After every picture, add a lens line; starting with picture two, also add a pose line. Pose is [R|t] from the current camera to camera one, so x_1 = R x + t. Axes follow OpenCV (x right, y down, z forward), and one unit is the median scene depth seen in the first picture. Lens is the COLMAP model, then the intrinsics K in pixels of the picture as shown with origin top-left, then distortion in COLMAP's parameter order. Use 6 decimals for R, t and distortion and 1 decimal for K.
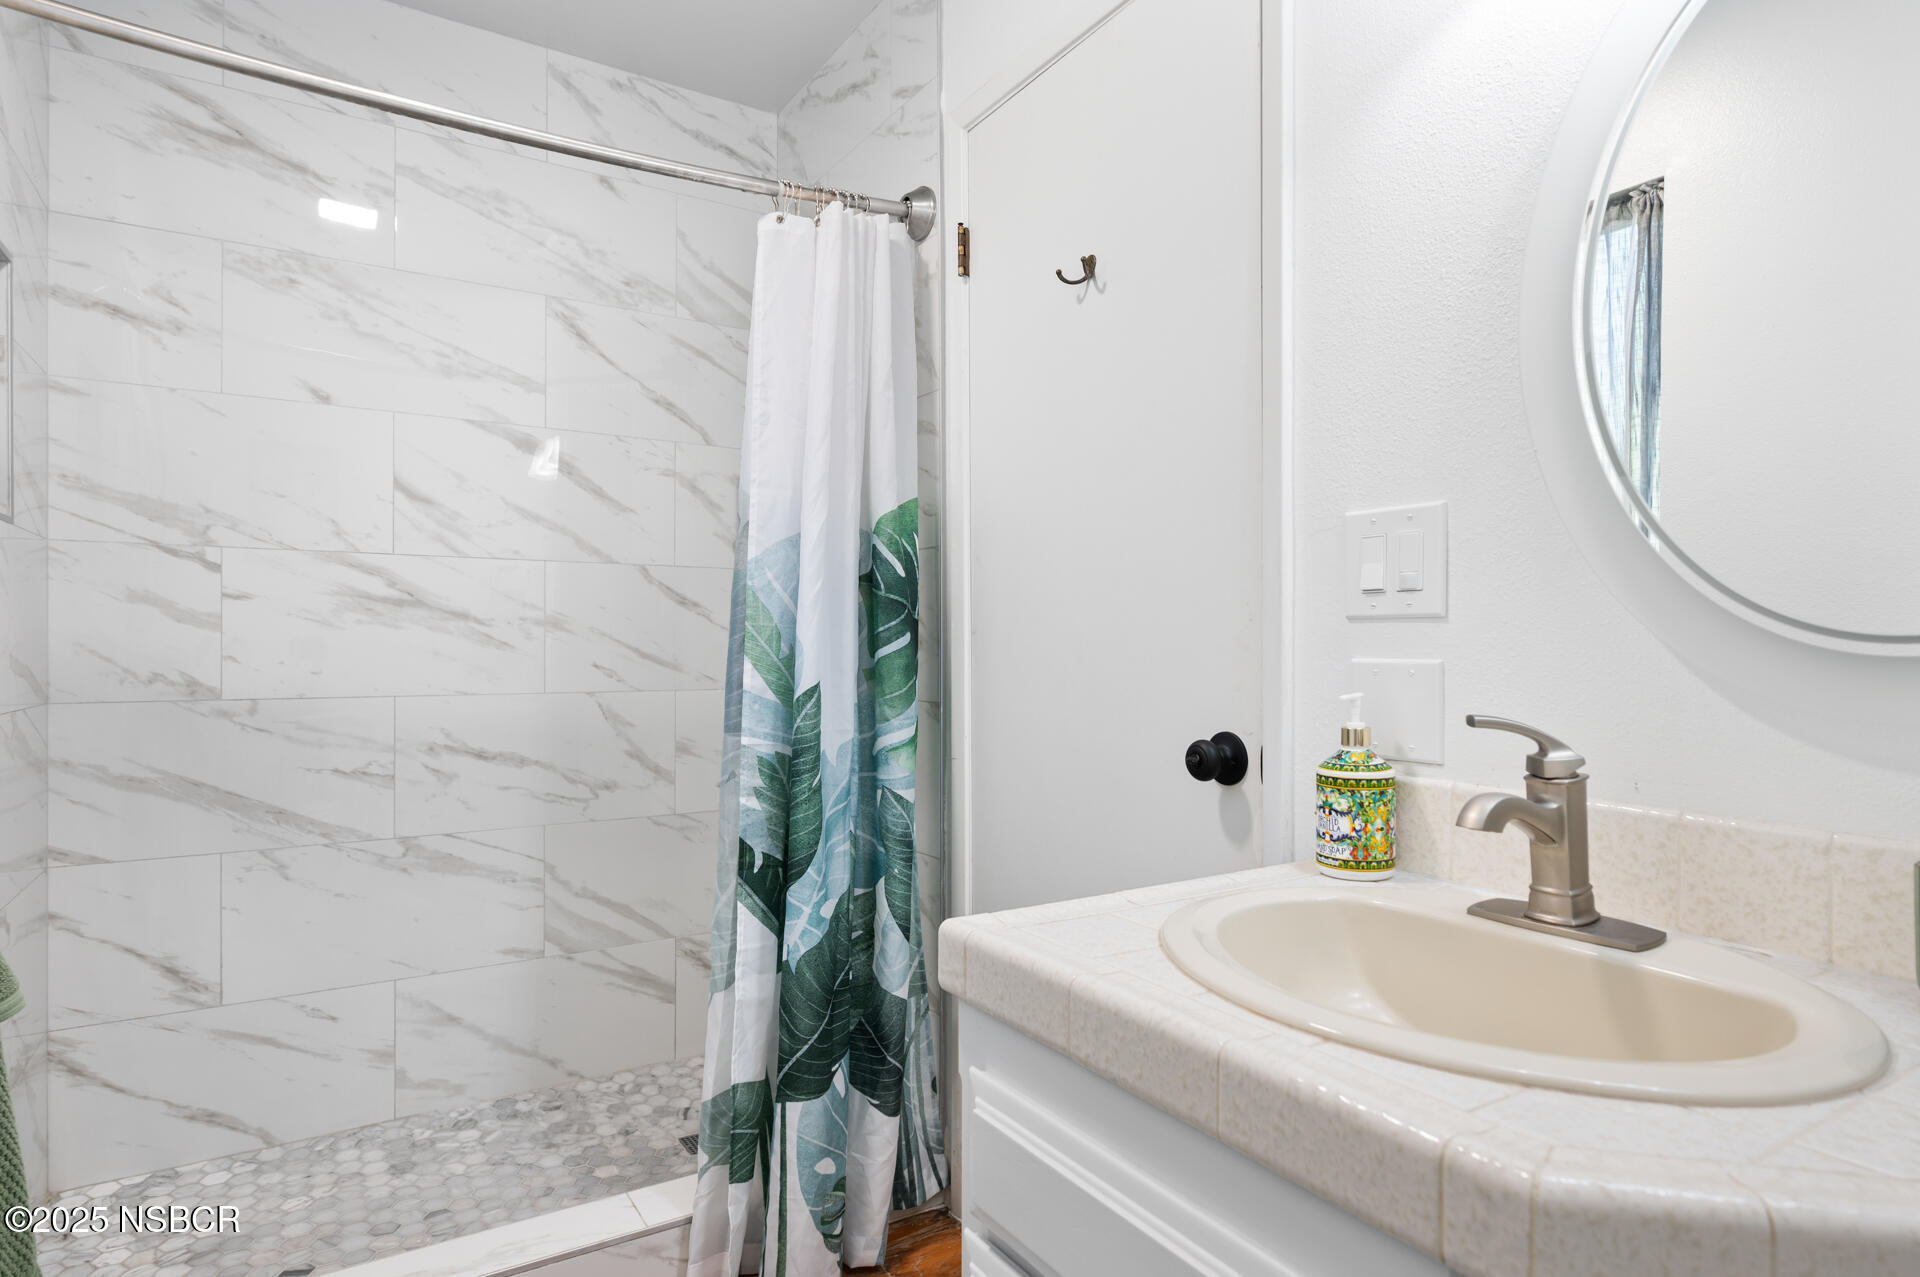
lens RADIAL K [[1040.0, 0, 964.3], [0, 1040.0, 641.9], [0, 0, 1]] dist [0.006781, 0.000984]
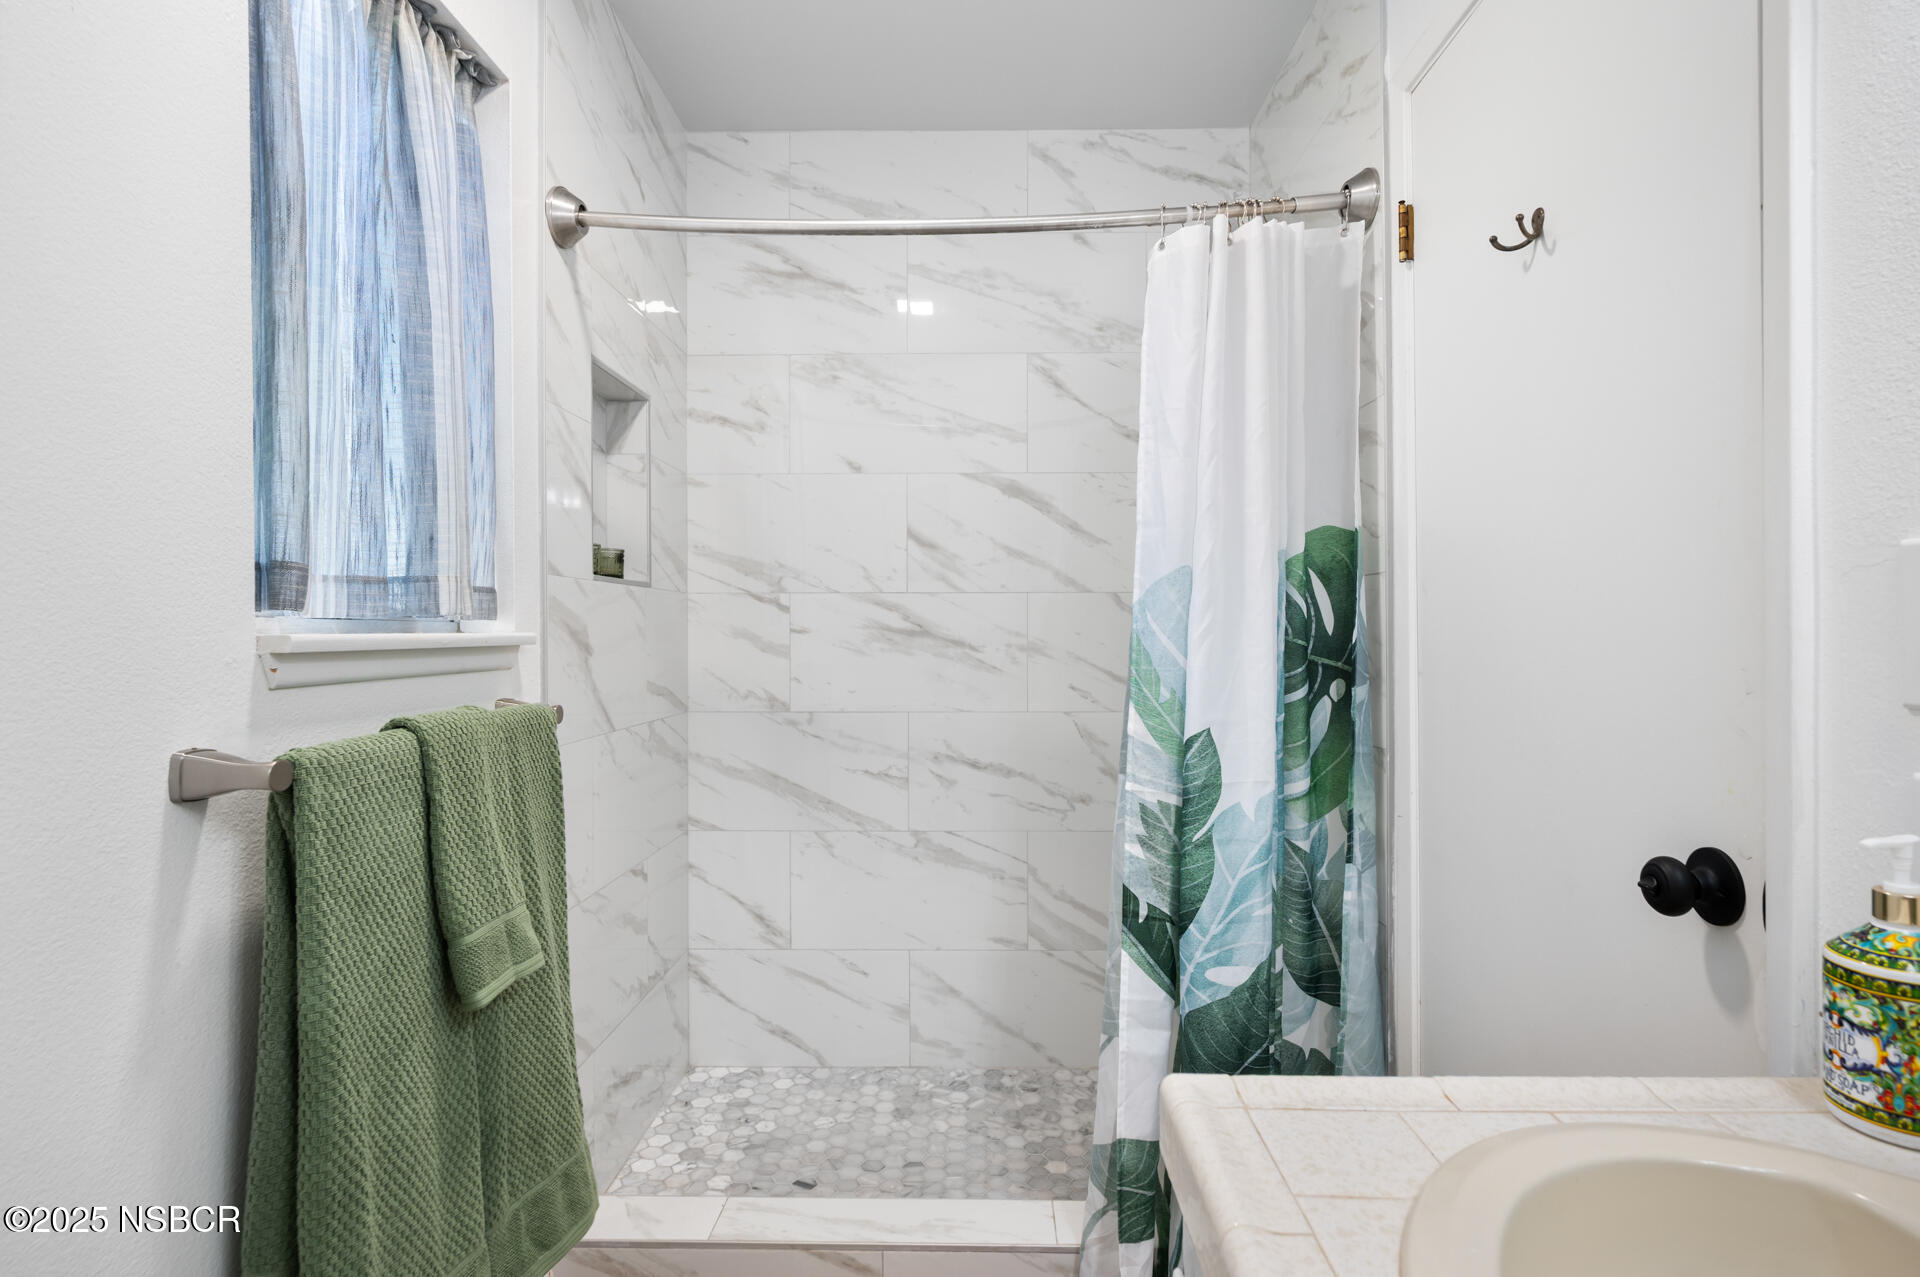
lens RADIAL K [[971.2, 0, 958.1], [0, 971.2, 638.3], [0, 0, 1]] dist [0.005428, 0.001395]
pose [[0.840766, -0.001675, -0.541395, 0.114023], [0.003022, 0.999994, 0.001600, -0.037206], [0.541390, -0.002981, 0.840767, 0.107291]]
